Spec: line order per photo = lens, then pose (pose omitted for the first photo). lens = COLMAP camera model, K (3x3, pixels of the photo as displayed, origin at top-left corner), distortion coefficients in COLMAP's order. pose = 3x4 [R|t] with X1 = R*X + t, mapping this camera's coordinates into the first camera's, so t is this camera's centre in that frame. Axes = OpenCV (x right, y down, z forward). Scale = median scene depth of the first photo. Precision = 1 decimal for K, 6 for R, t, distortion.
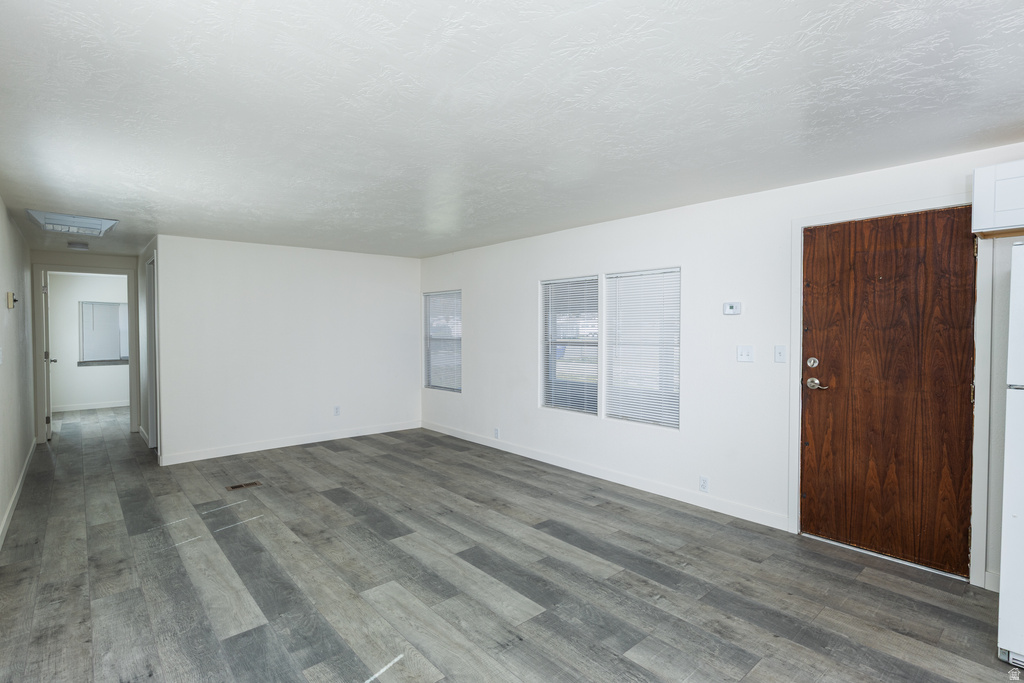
lens RADIAL K [[491.7, 0, 516.7], [0, 491.7, 339.2], [0, 0, 1]] dist [-0.002350, 0.000249]
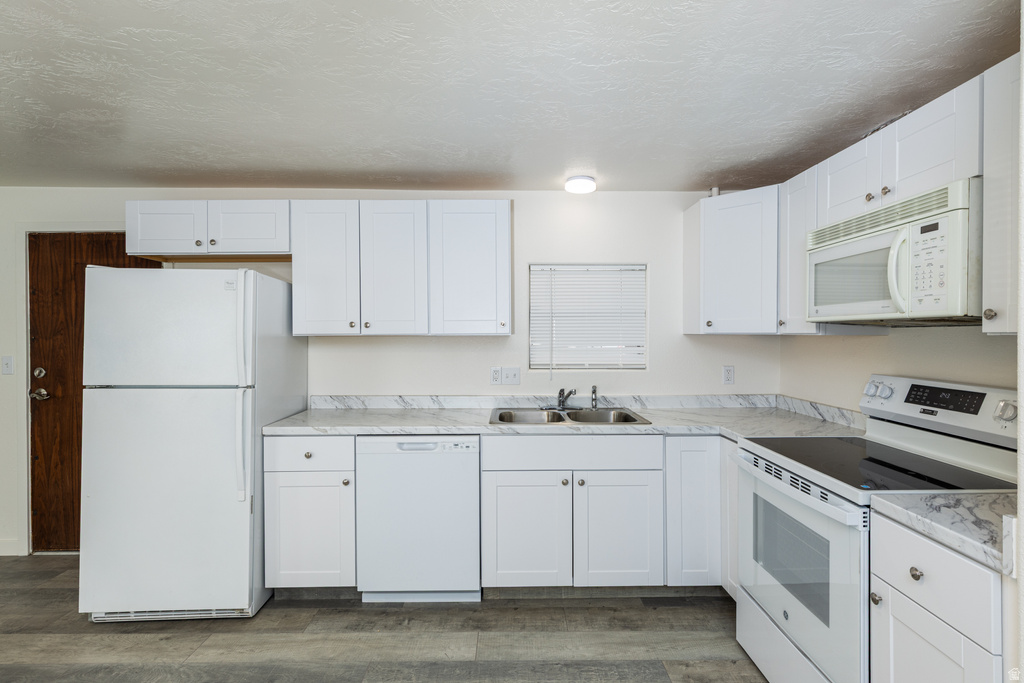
lens RADIAL K [[495.5, 0, 506.4], [0, 495.5, 337.4], [0, 0, 1]] dist [0.002637, 0.001256]
pose [[0.663284, -0.007021, 0.748334, 0.455530], [0.021025, 0.999736, -0.009256, 0.006079], [-0.748072, 0.021873, 0.663257, -0.322066]]
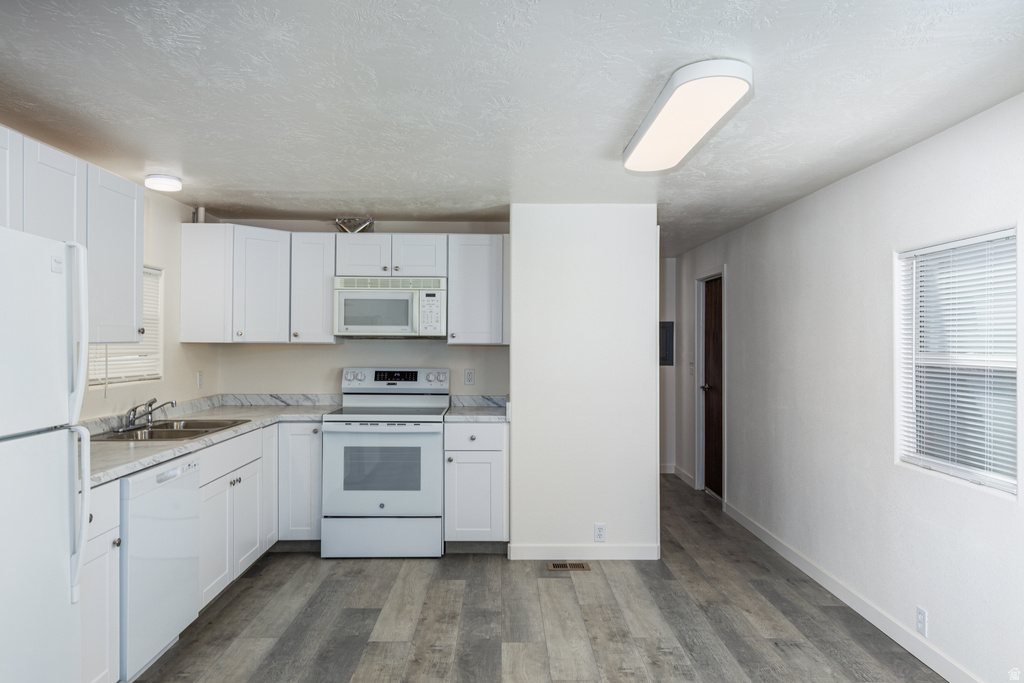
lens RADIAL K [[703.7, 0, 518.0], [0, 703.7, 339.5], [0, 0, 1]] dist [0.008270, -0.000691]
pose [[-0.762595, -0.002789, 0.646870, 0.012592], [0.010328, 0.999811, 0.016486, -0.022385], [-0.646794, 0.019253, -0.762422, 0.642362]]
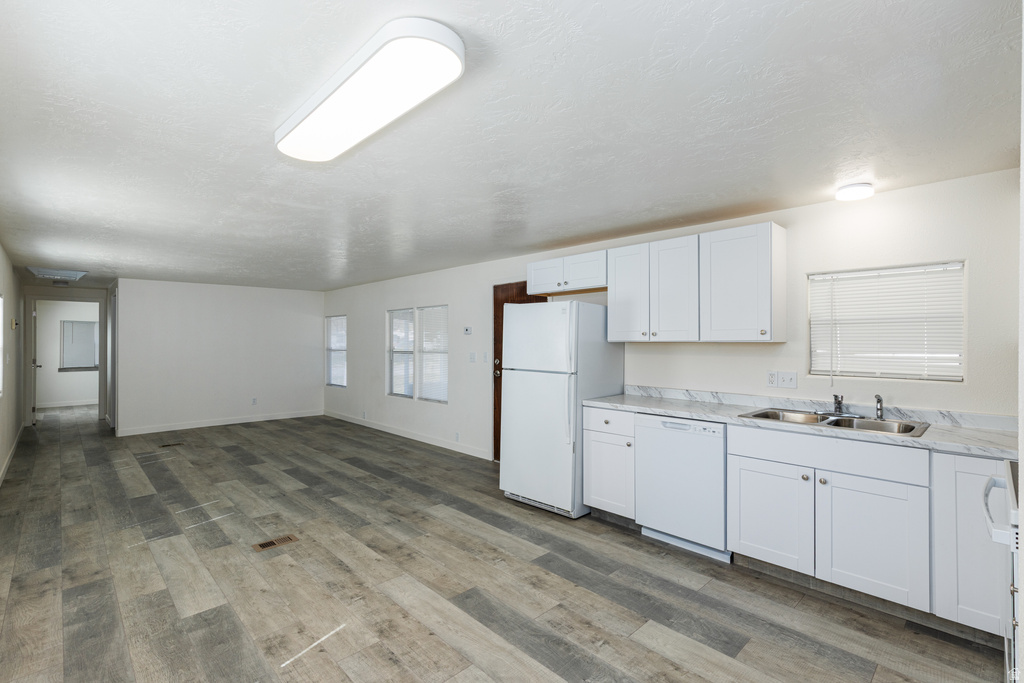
lens RADIAL K [[459.9, 0, 514.1], [0, 459.9, 337.7], [0, 0, 1]] dist [0.009588, -0.001680]
pose [[0.998926, 0.001291, 0.046307, 0.556632], [0.000202, 0.999480, -0.032231, 0.014124], [-0.046325, 0.032206, 0.998407, -0.620826]]
